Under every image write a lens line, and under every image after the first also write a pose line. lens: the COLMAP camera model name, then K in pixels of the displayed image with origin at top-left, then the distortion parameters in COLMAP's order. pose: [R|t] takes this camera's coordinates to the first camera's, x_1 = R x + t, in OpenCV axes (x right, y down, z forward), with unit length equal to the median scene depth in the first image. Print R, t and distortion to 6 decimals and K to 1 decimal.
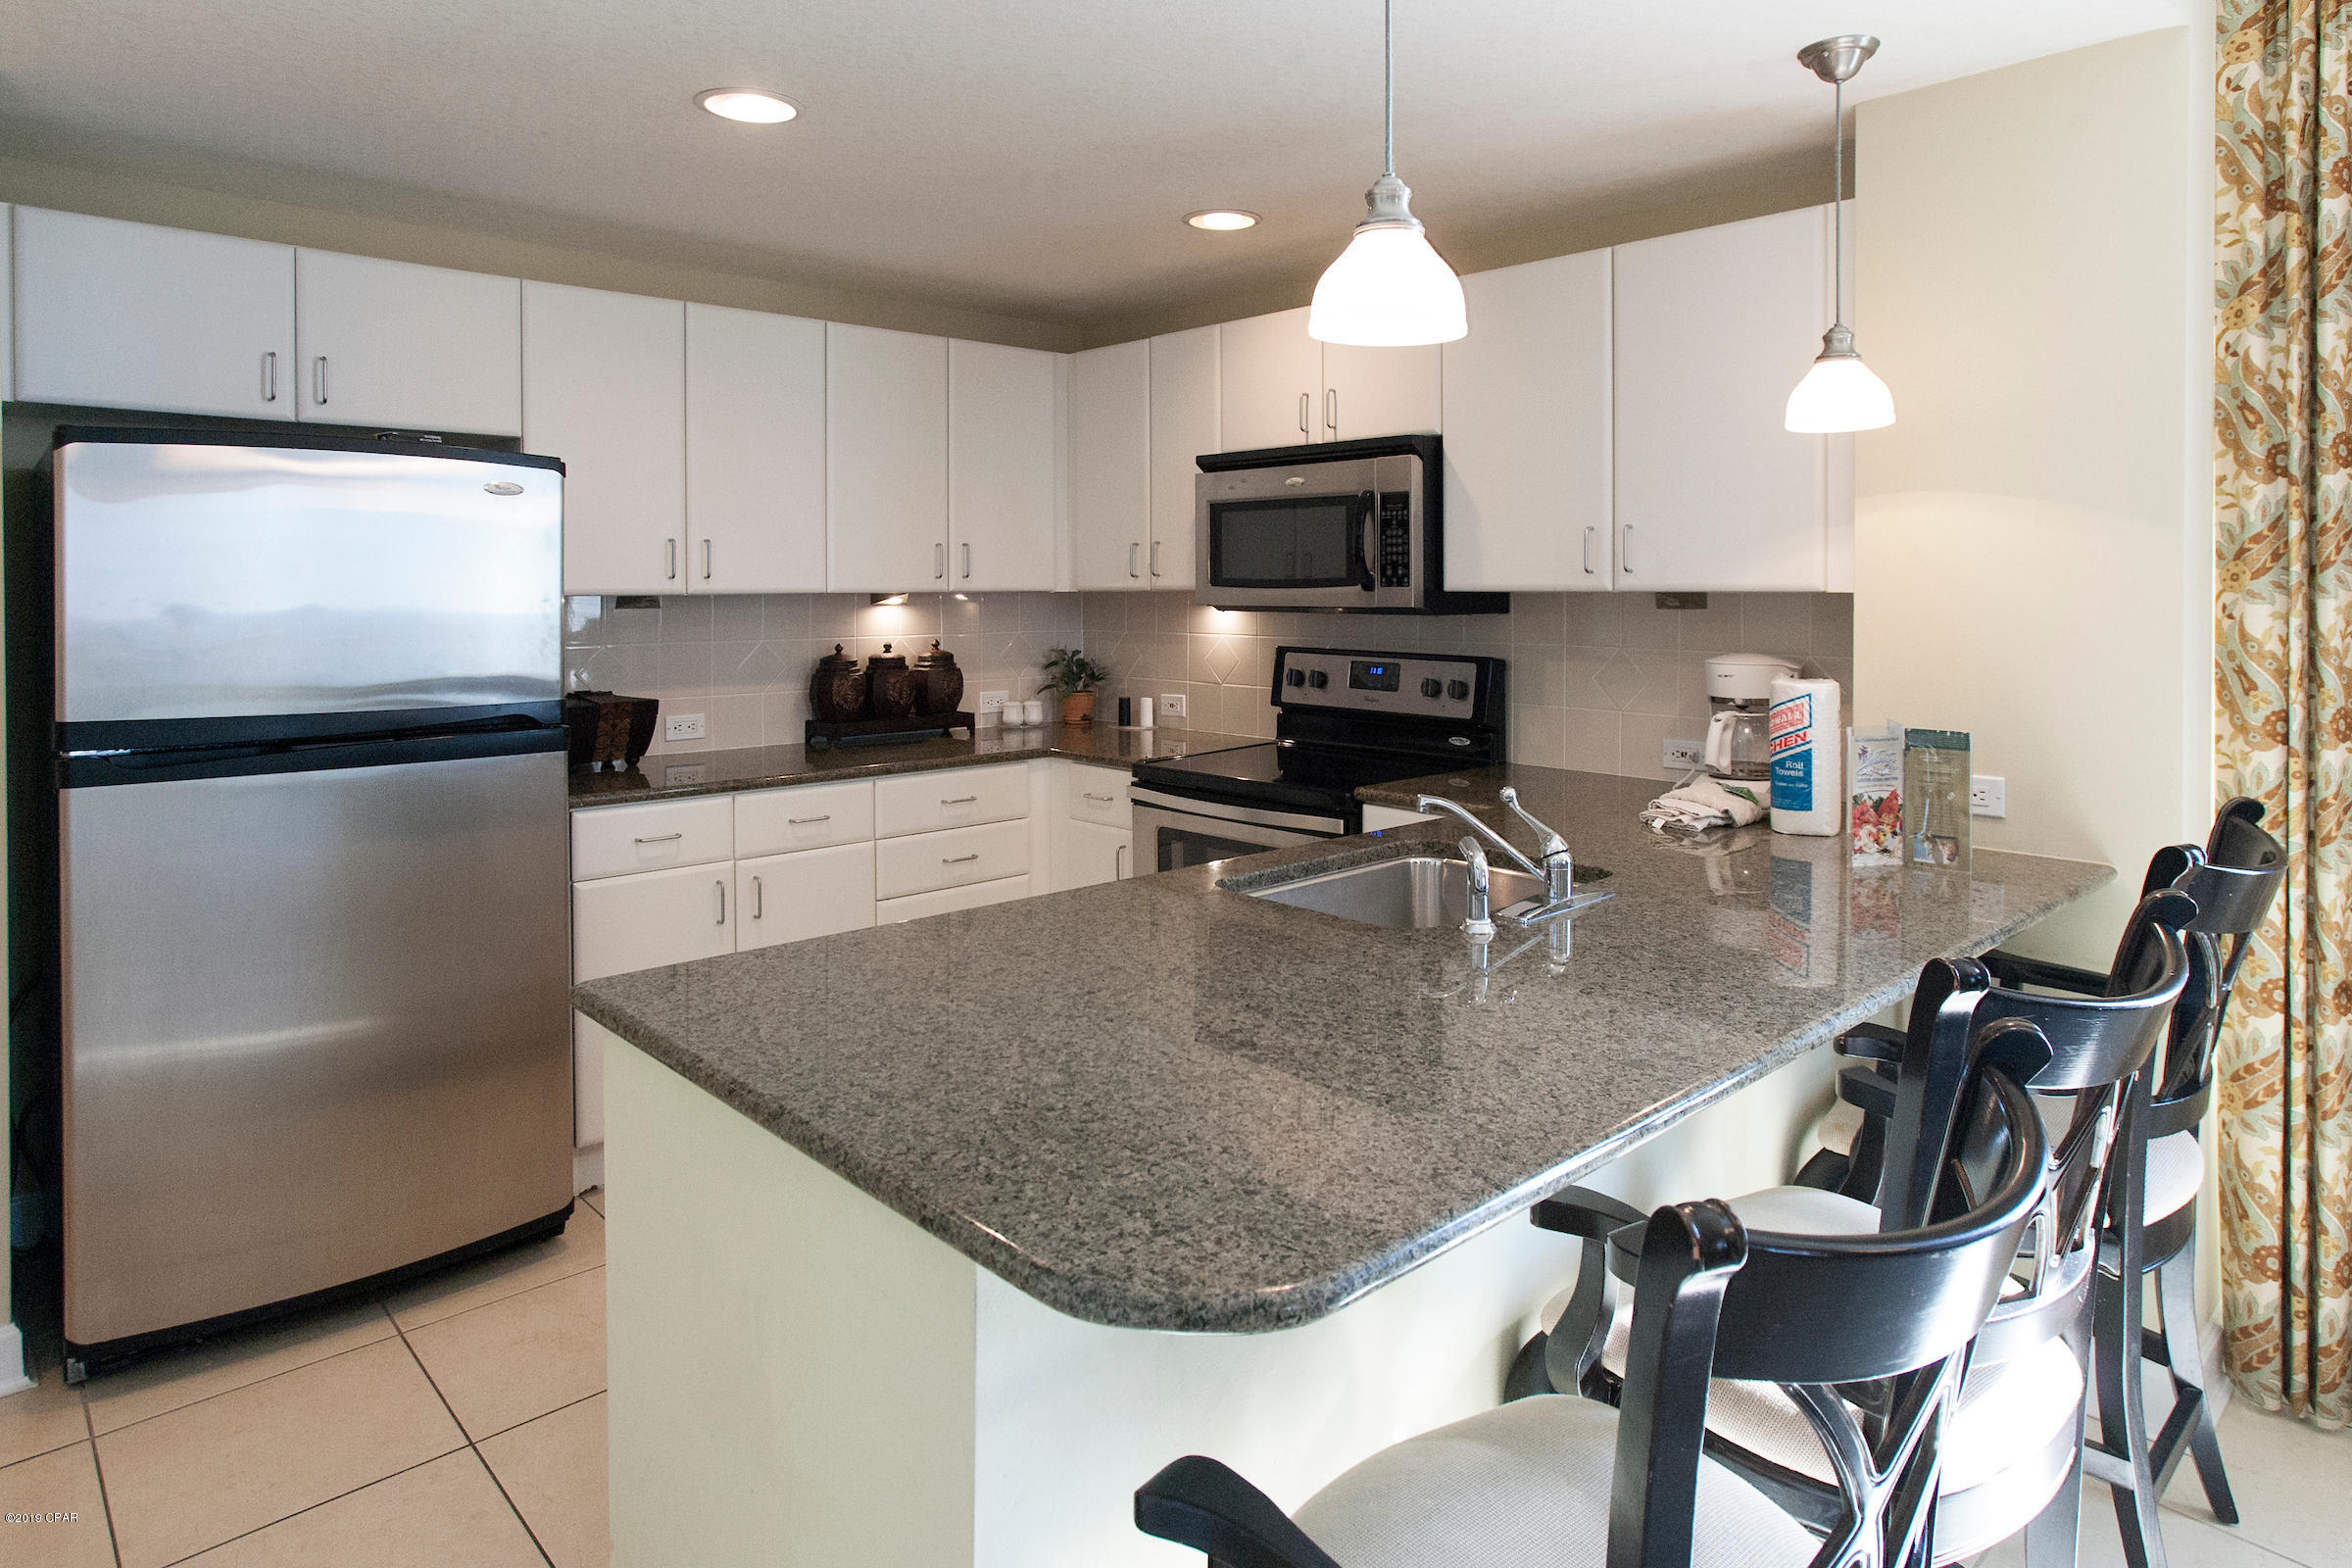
lens RADIAL K [[1363.3, 0, 1170.9], [0, 1363.3, 613.8], [0, 0, 1]] dist [0.001956, 0.002625]
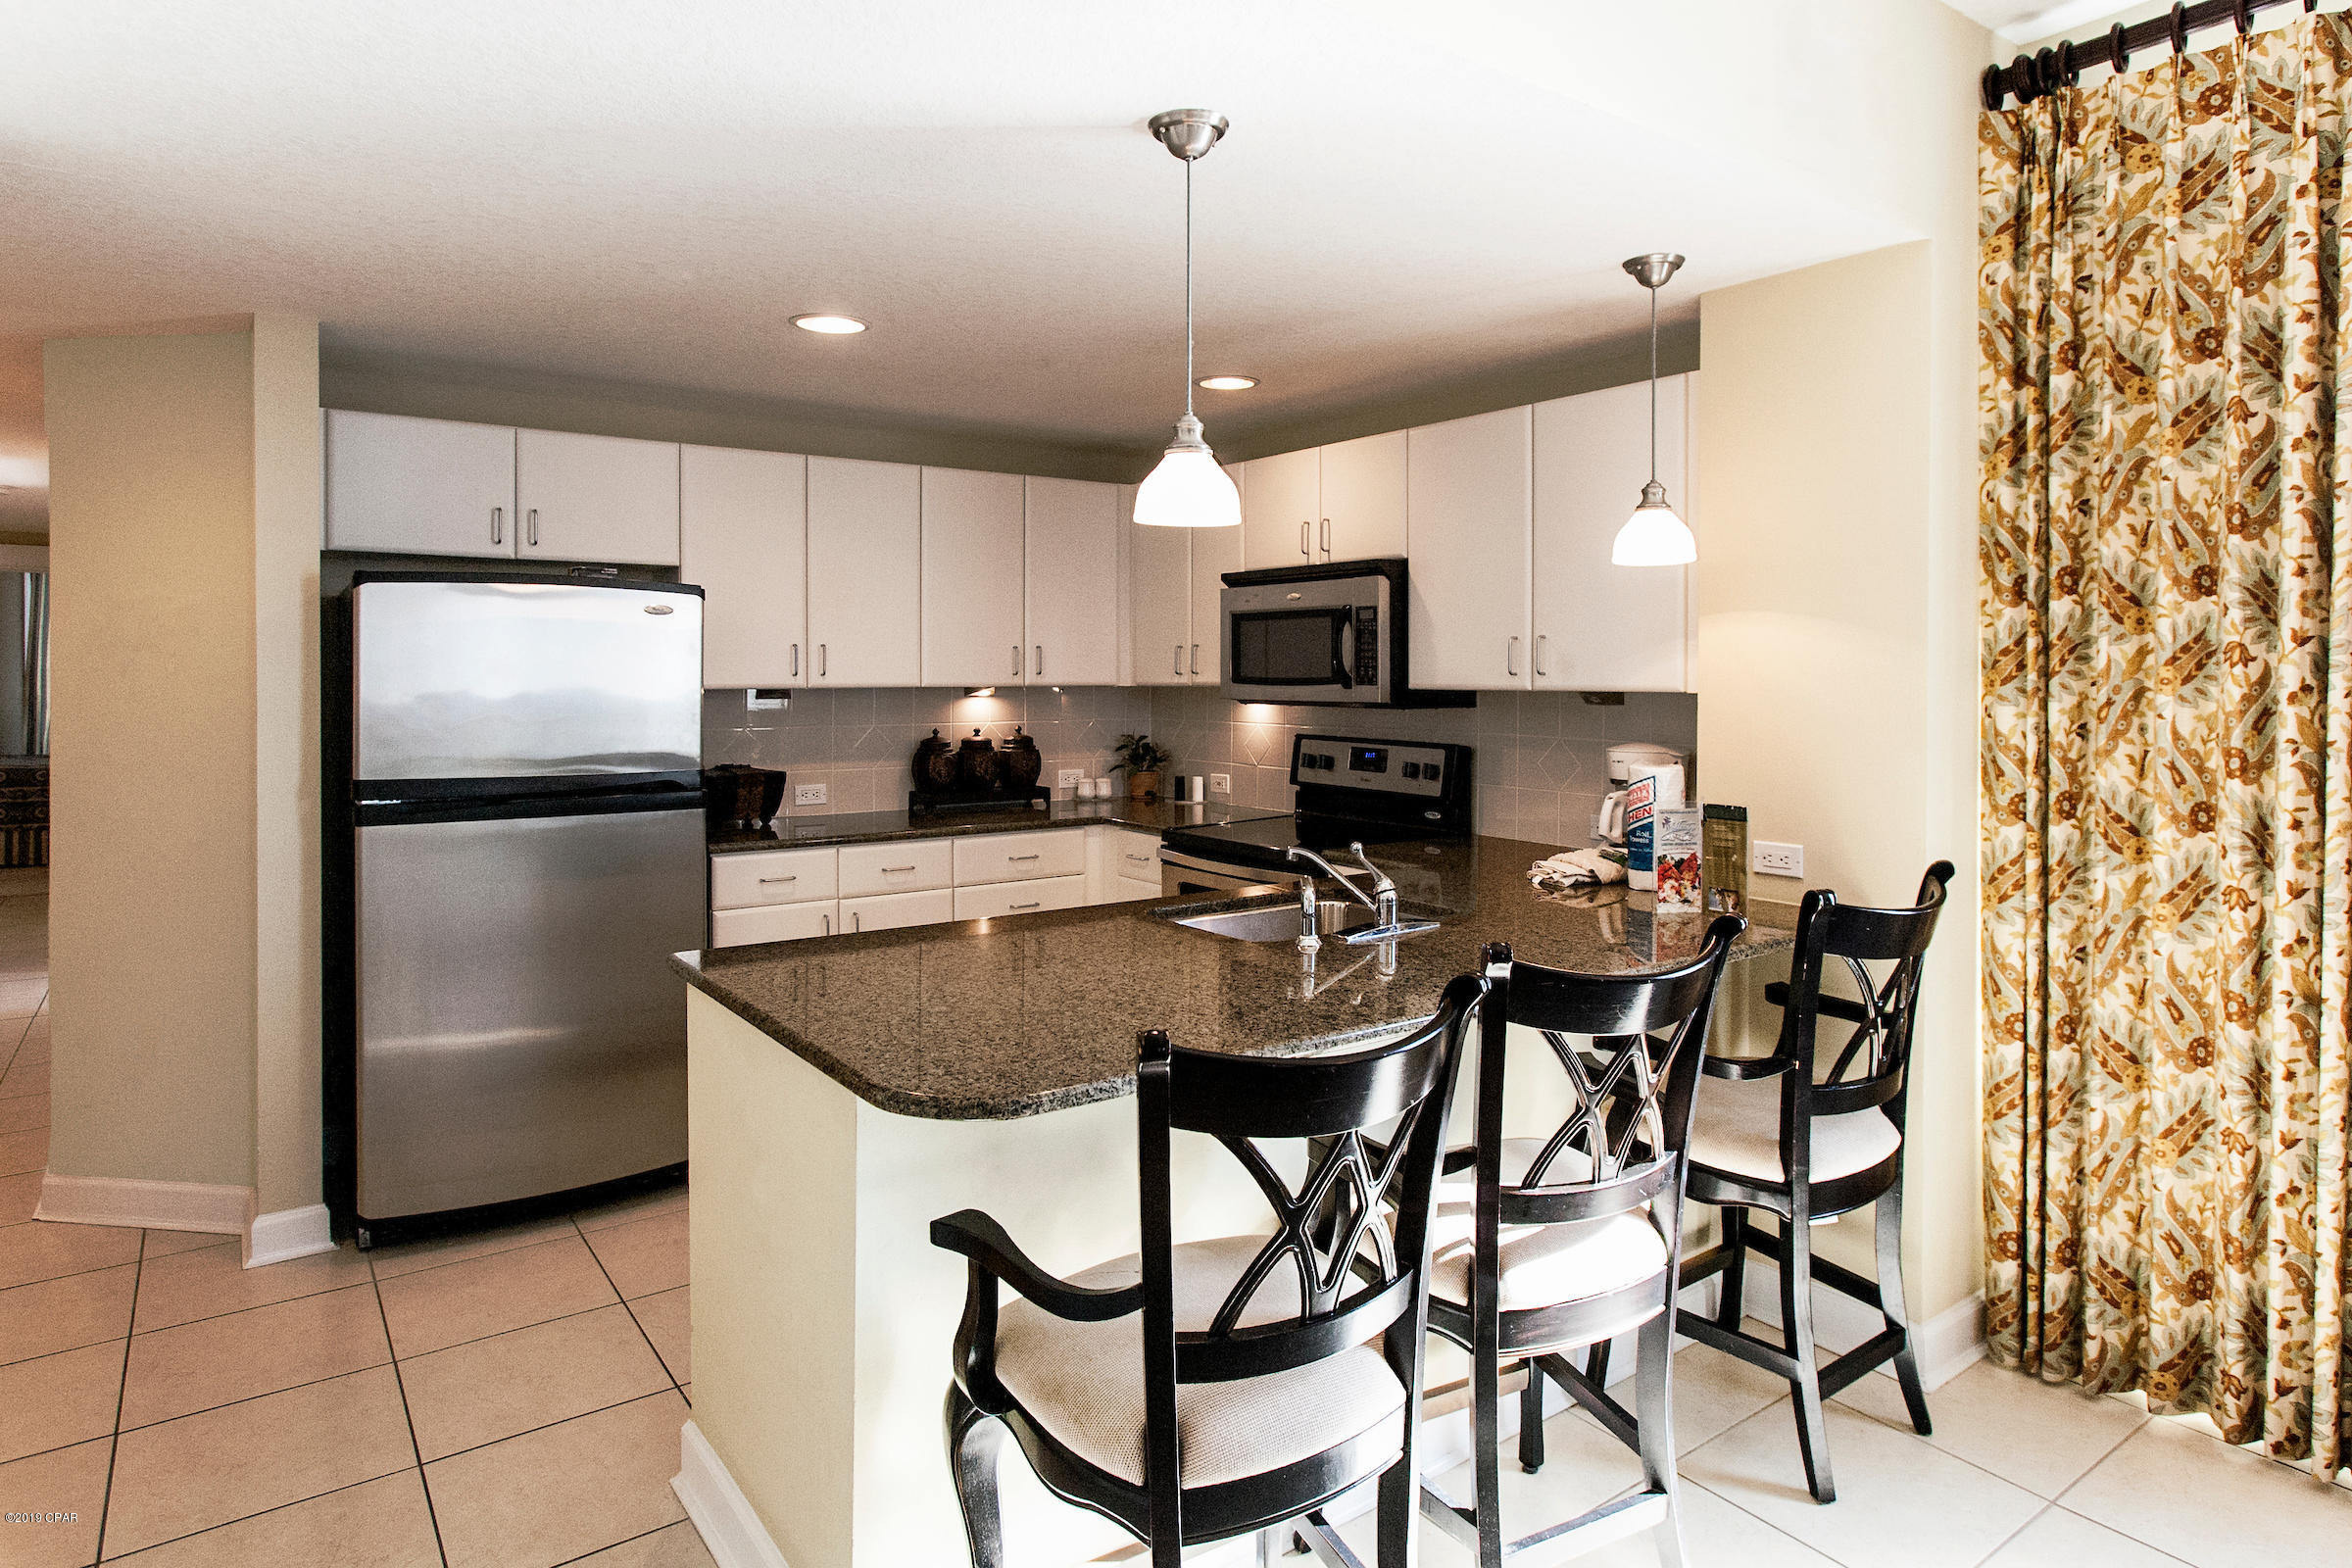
lens RADIAL K [[1346.4, 0, 1182.4], [0, 1346.4, 698.3], [0, 0, 1]] dist [-0.000687, 0.000083]
pose [[0.992120, 0.005301, -0.125175, 0.189923], [-0.005455, 0.999985, -0.000890, -0.007688], [0.125169, 0.001565, 0.992134, -0.247714]]
